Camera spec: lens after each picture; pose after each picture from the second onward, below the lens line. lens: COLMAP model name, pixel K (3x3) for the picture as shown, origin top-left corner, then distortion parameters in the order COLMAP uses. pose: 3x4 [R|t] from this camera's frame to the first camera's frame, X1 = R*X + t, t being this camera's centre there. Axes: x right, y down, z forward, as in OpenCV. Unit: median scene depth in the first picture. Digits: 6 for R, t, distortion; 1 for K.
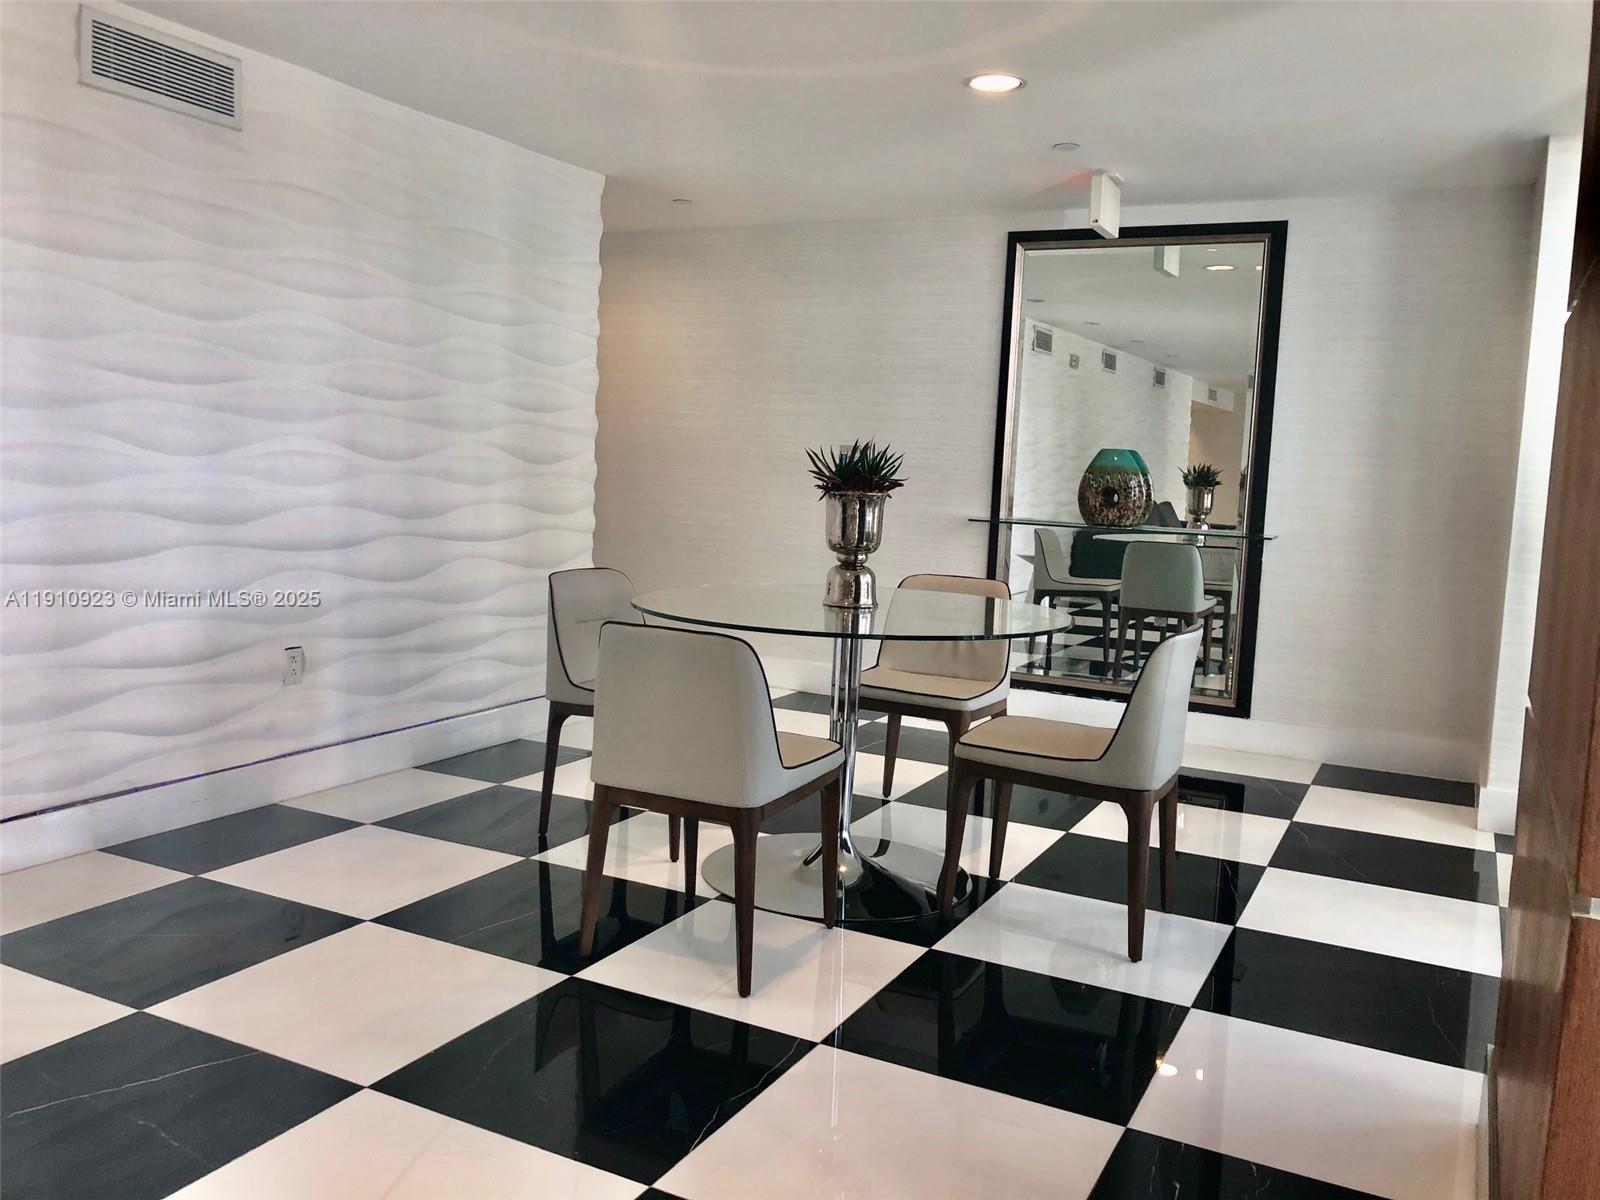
lens RADIAL K [[1306.4, 0, 800.0], [0, 1306.4, 600.0], [0, 0, 1]] dist [-0.000102, -0.000258]
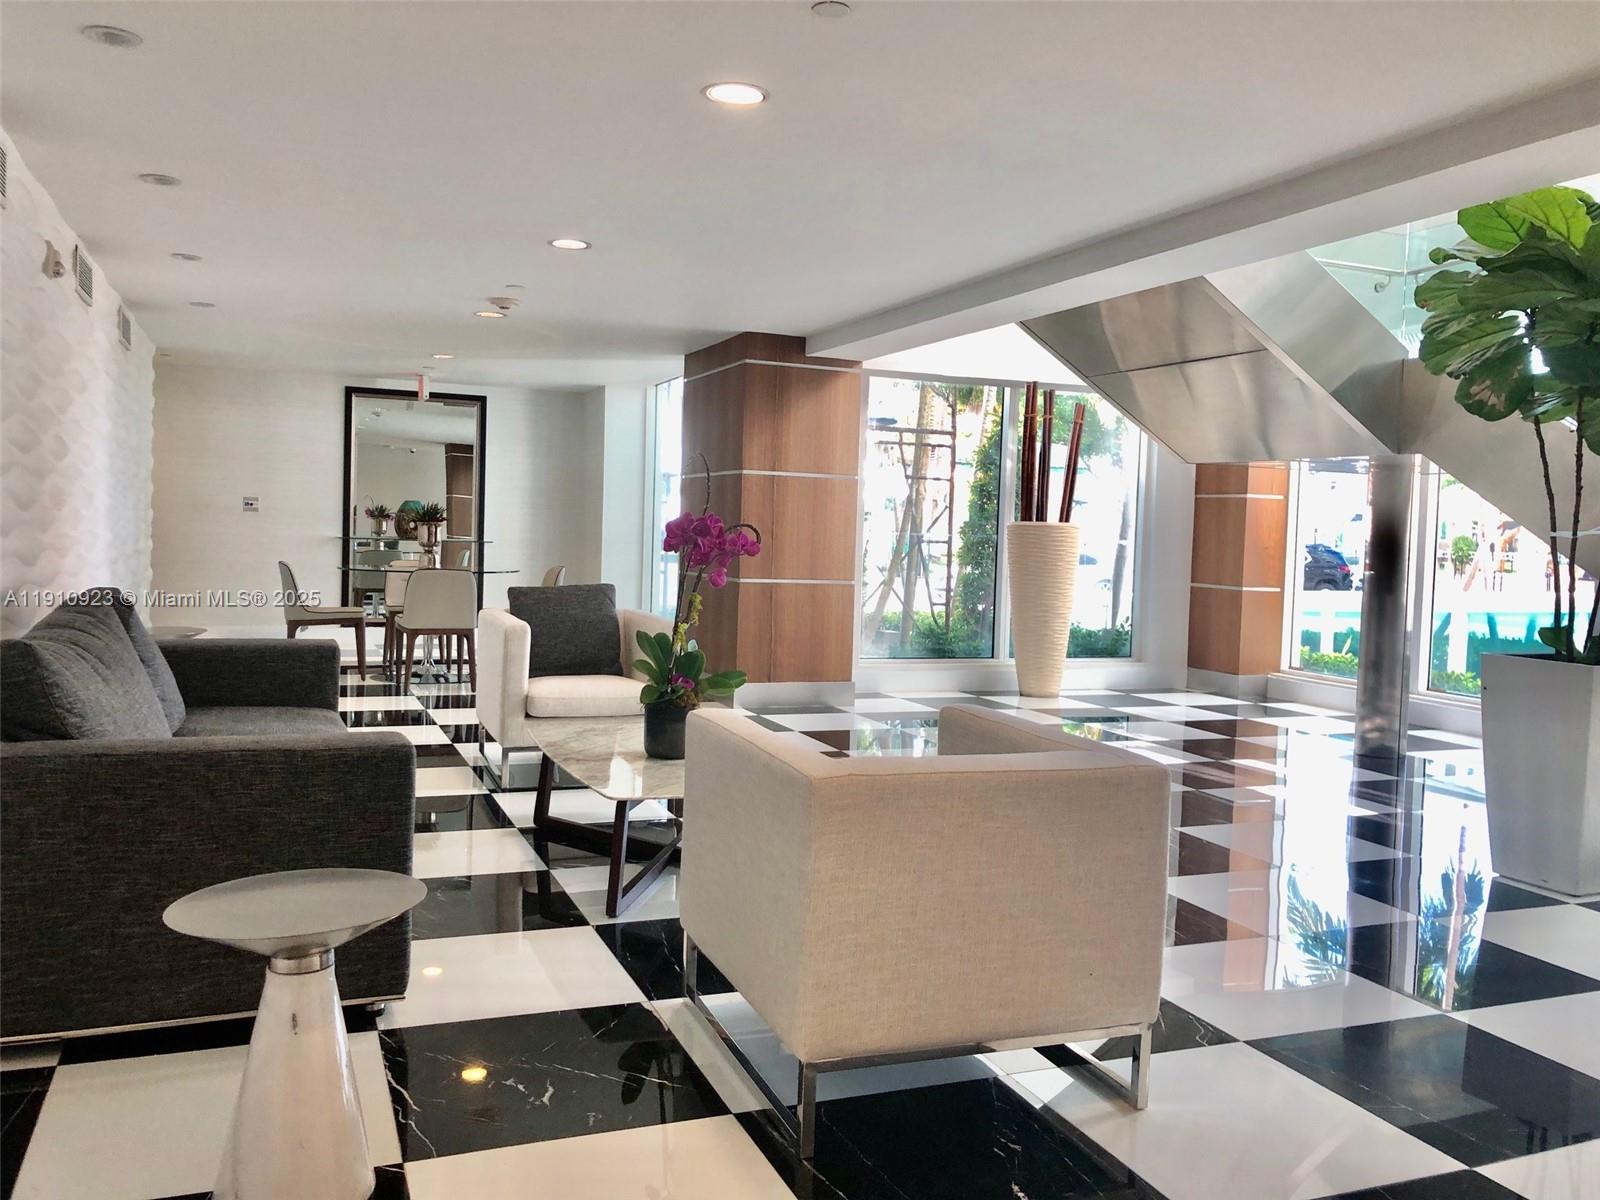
lens RADIAL K [[1306.4, 0, 800.0], [0, 1306.4, 600.0], [0, 0, 1]] dist [-0.000102, -0.000258]
pose [[0.658853, -0.061455, 0.749757, -0.876123], [0.075672, 0.997016, 0.015225, 0.050362], [-0.748456, 0.046705, 0.661538, -0.760296]]
